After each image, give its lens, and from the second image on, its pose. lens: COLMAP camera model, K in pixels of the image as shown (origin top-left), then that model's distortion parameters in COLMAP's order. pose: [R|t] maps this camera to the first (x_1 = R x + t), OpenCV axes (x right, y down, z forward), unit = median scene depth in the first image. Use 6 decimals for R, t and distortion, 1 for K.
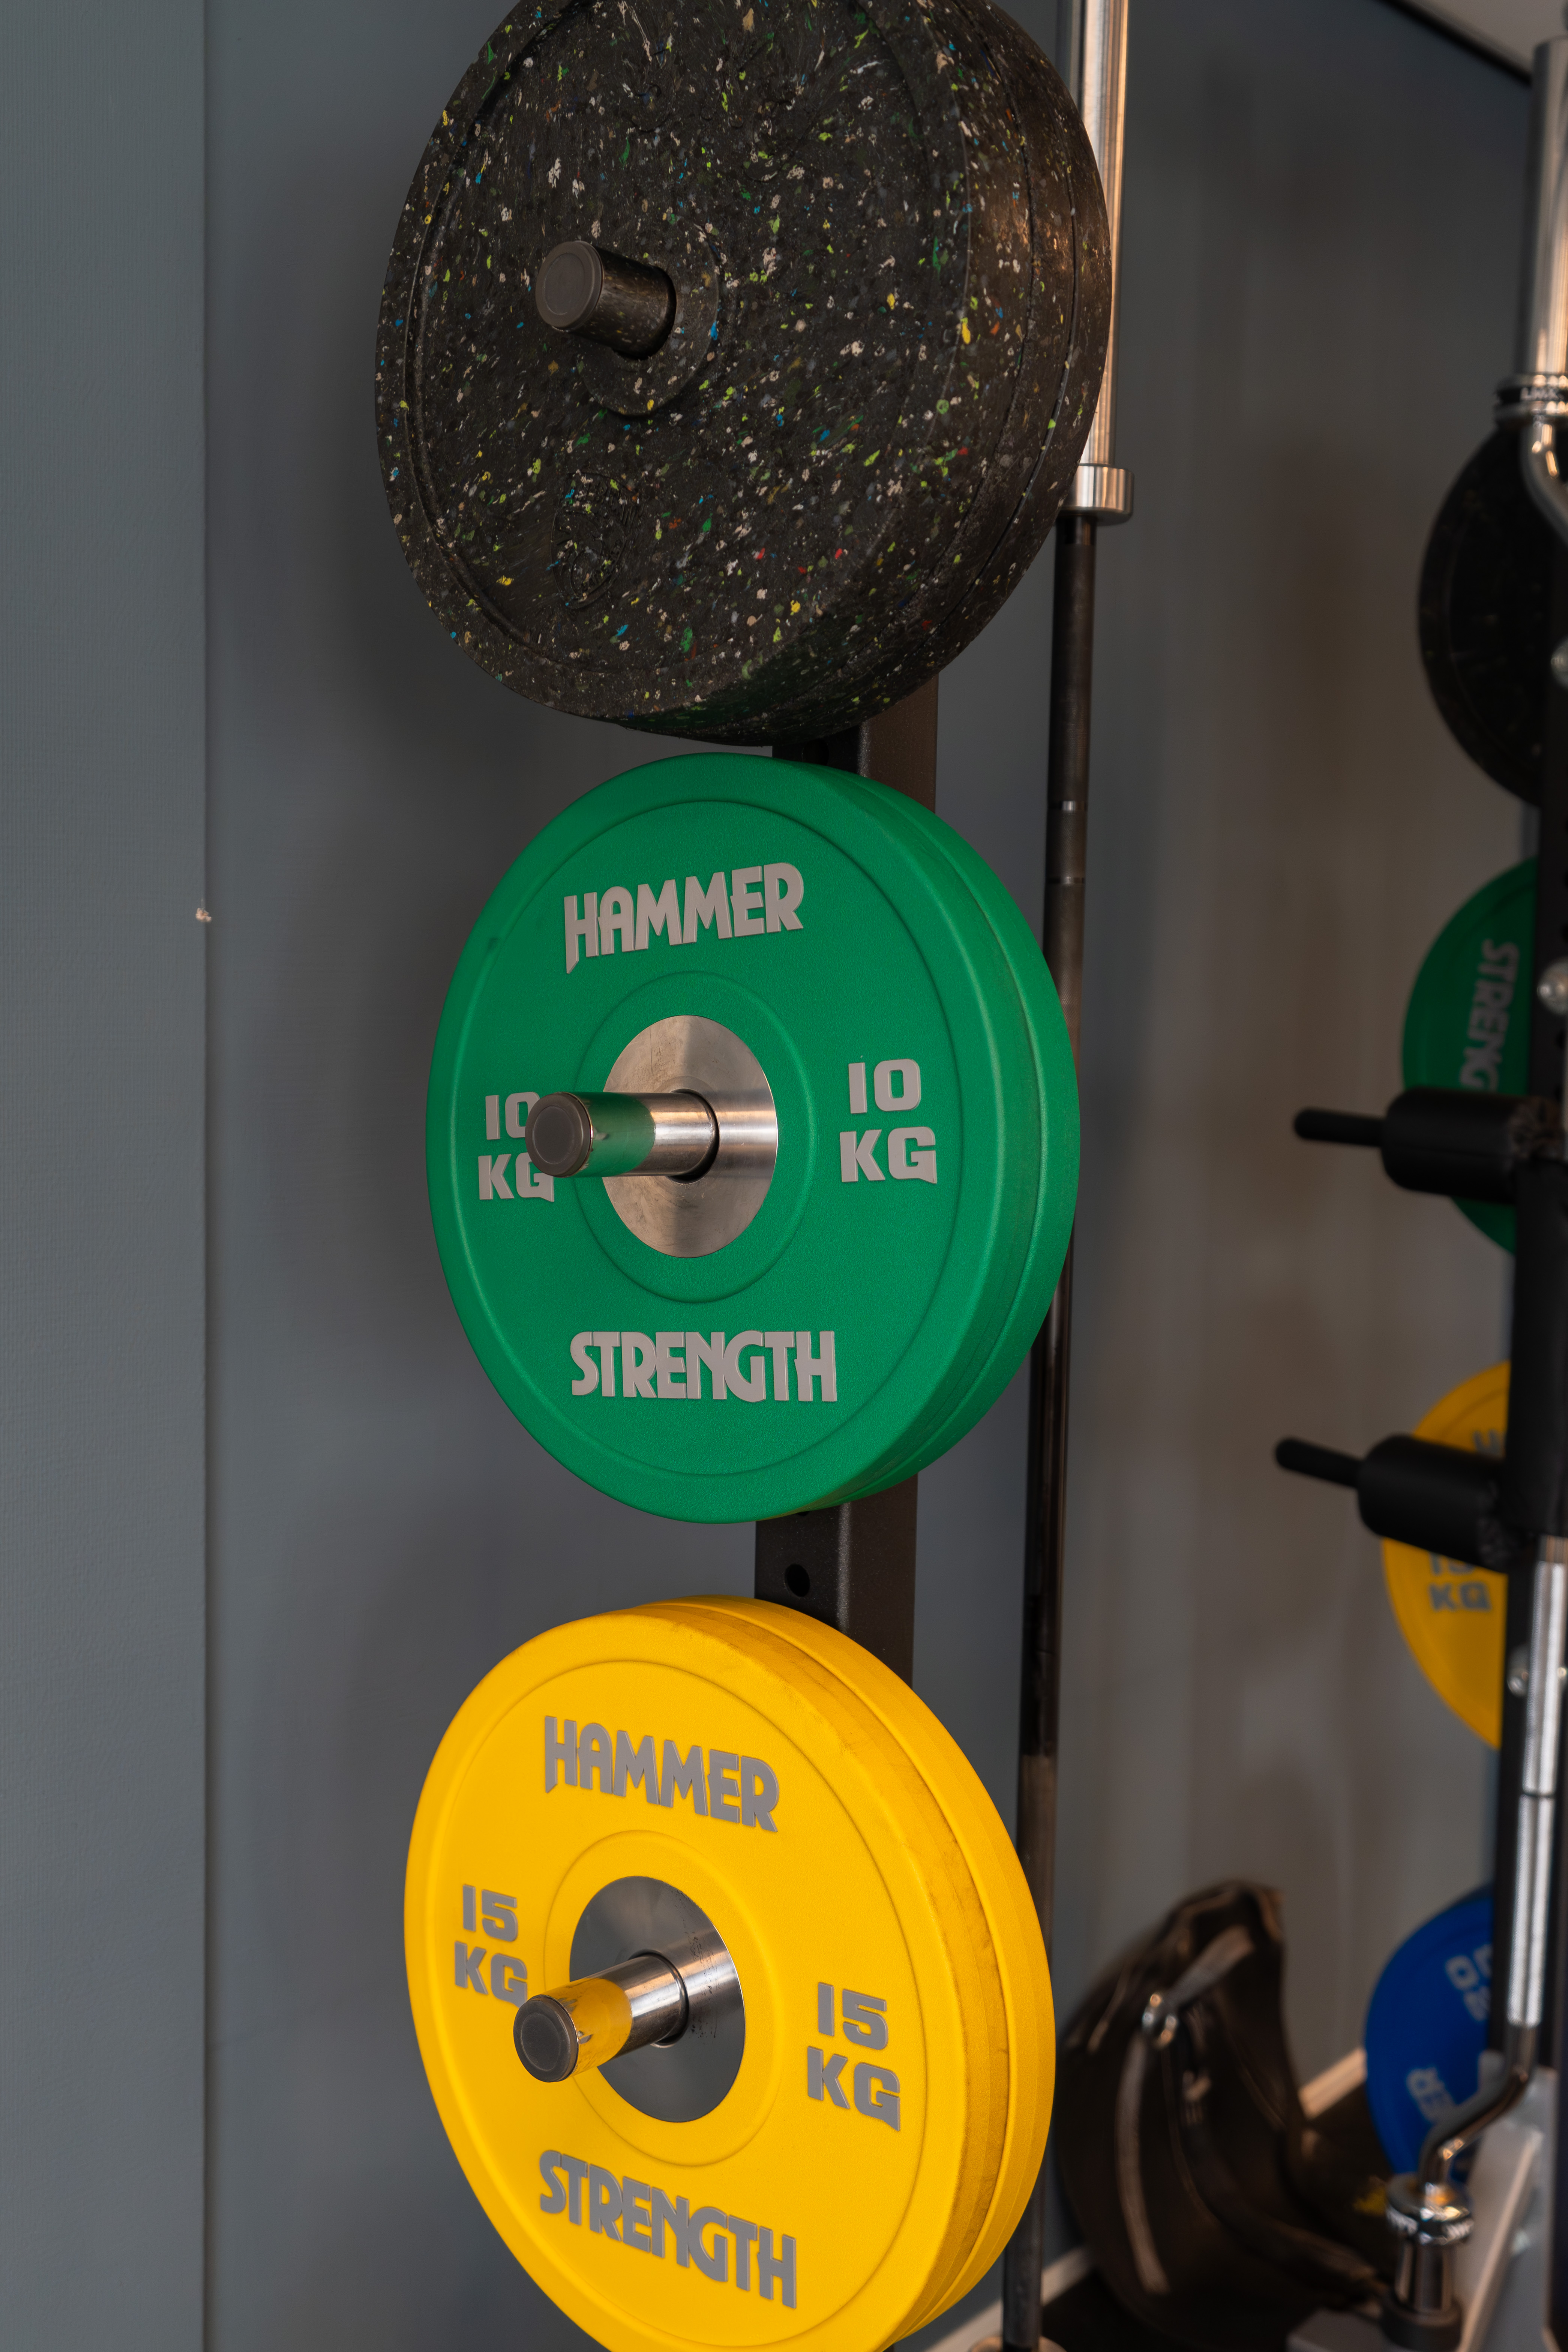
lens RADIAL K [[2359.0, 0, 783.3], [0, 2359.0, 1177.8], [0, 0, 1]] dist [-0.007725, 0.000000]
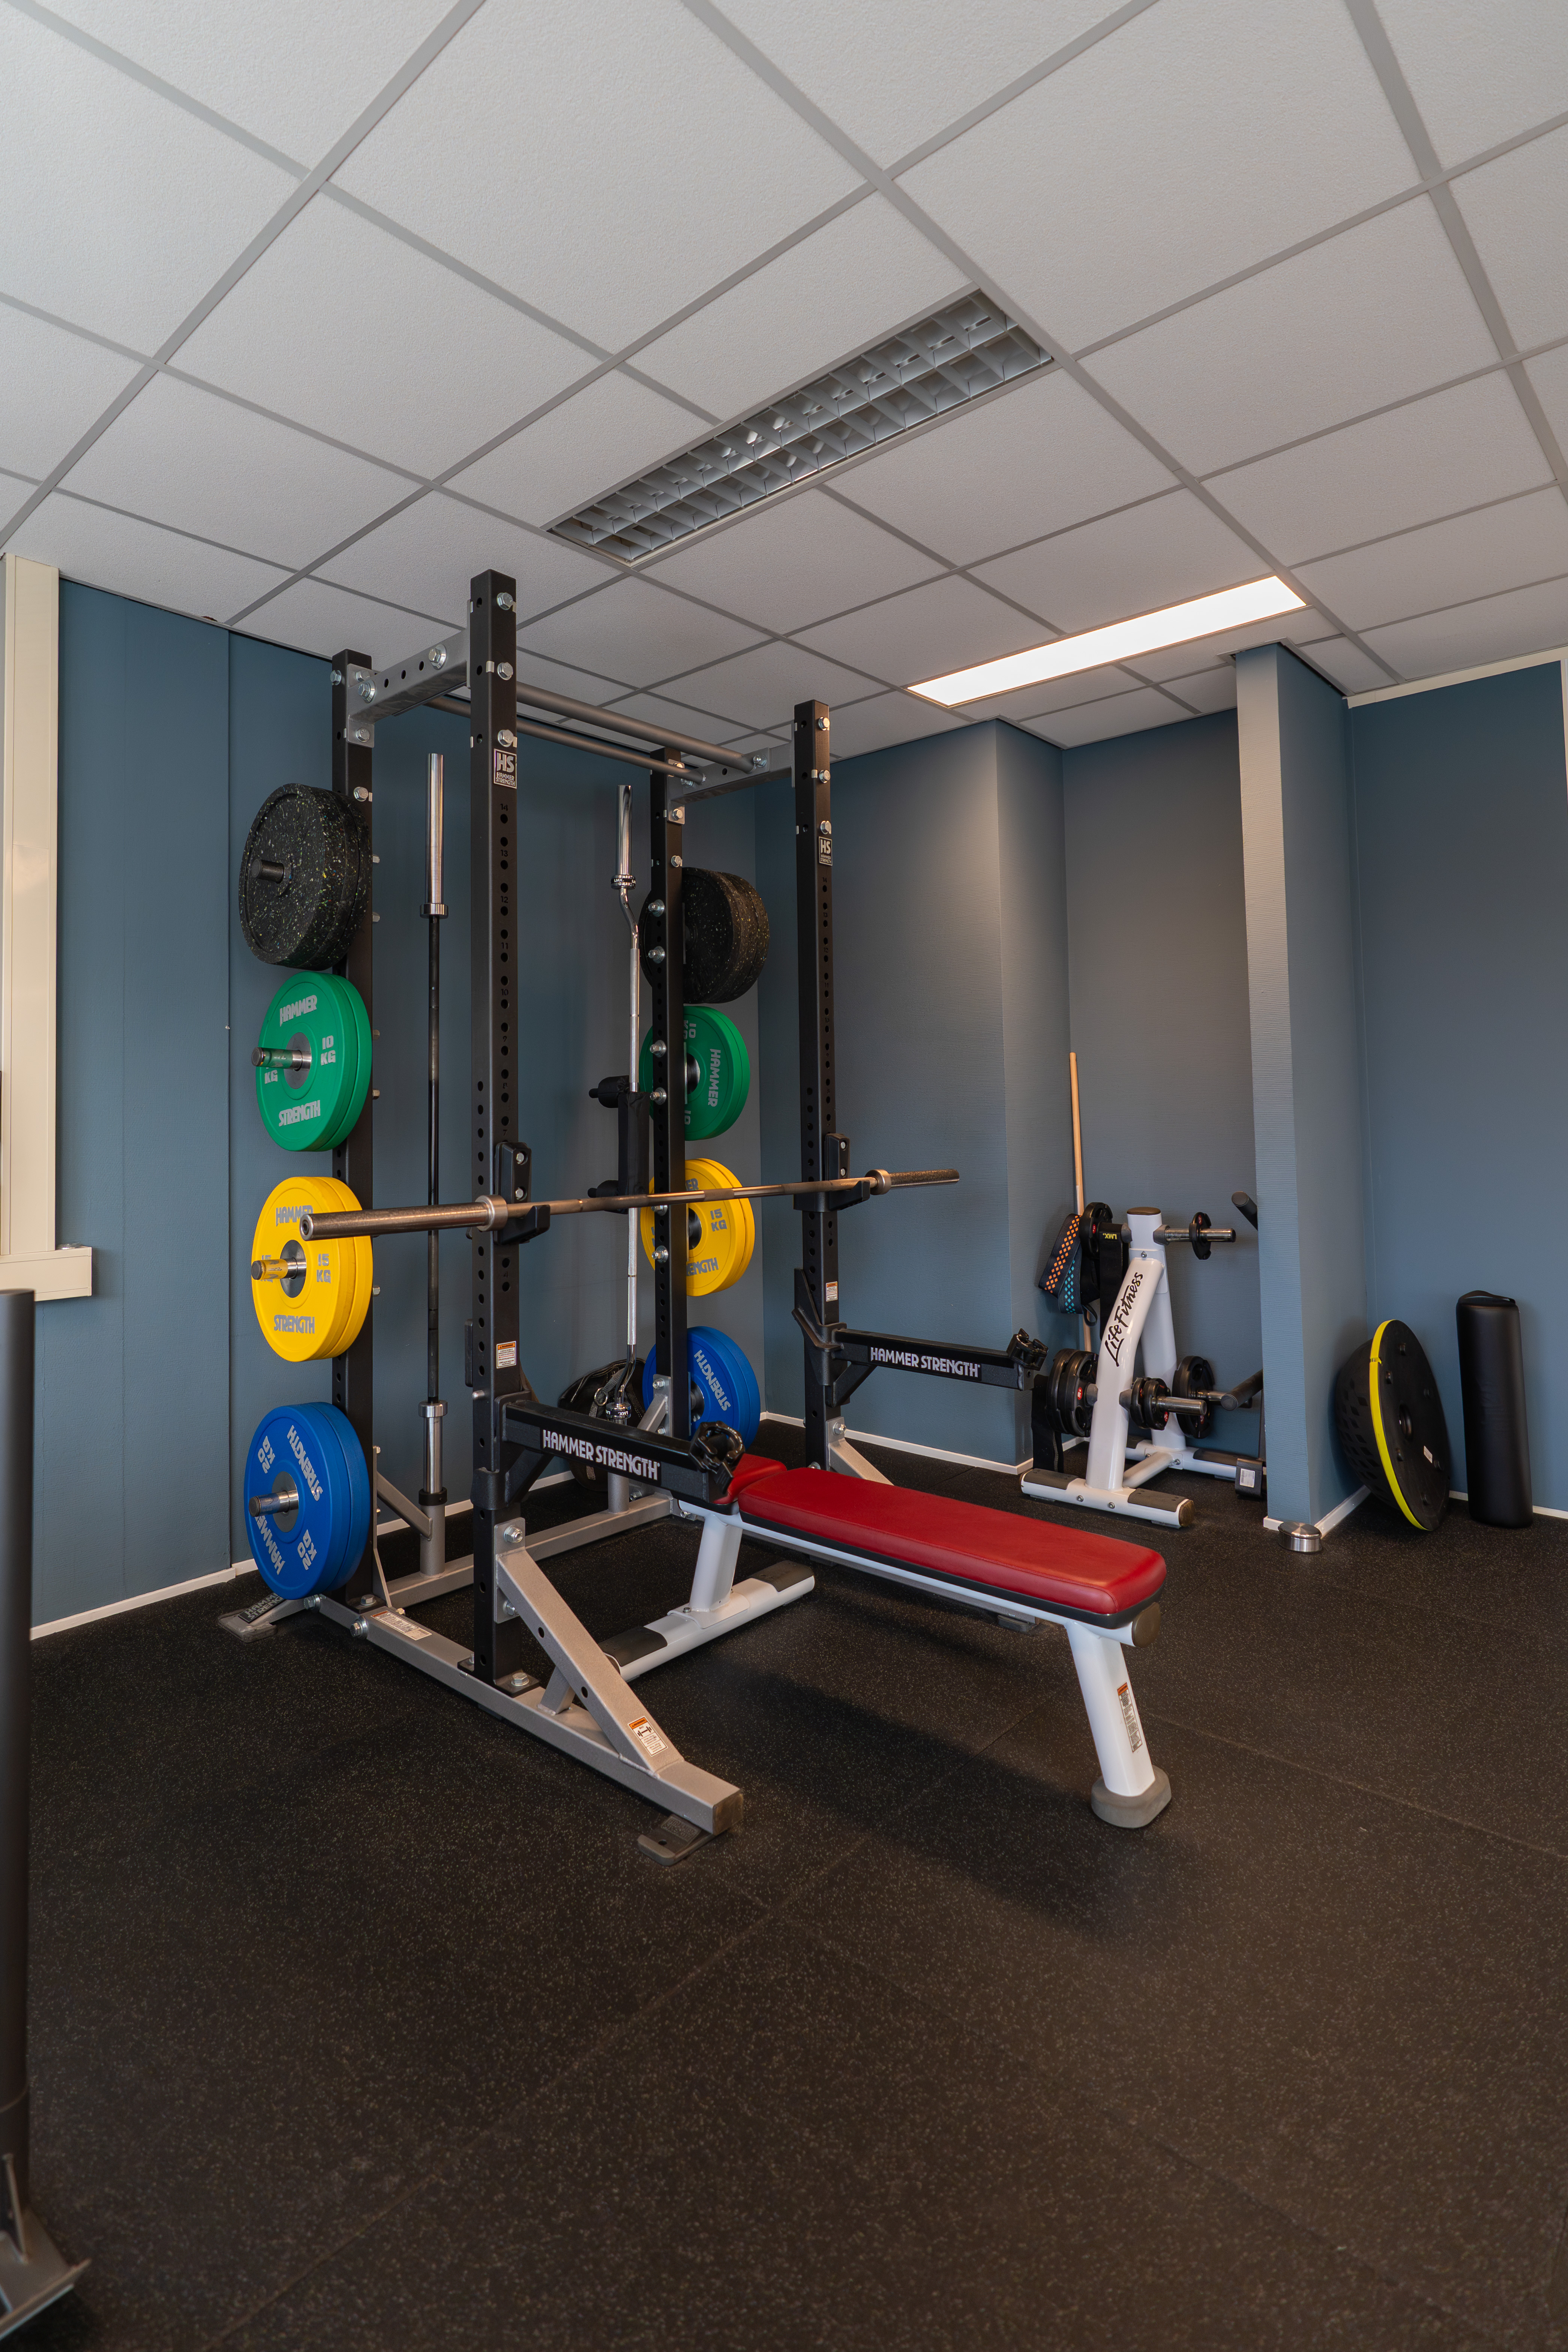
lens RADIAL K [[1171.3, 0, 785.7], [0, 1171.3, 1166.7], [0, 0, 1]] dist [0.000640, 0.000027]
pose [[0.998039, -0.023735, -0.057929, 1.002310], [0.018771, 0.996223, -0.084774, 0.387543], [0.059722, 0.083521, 0.994715, -1.087400]]
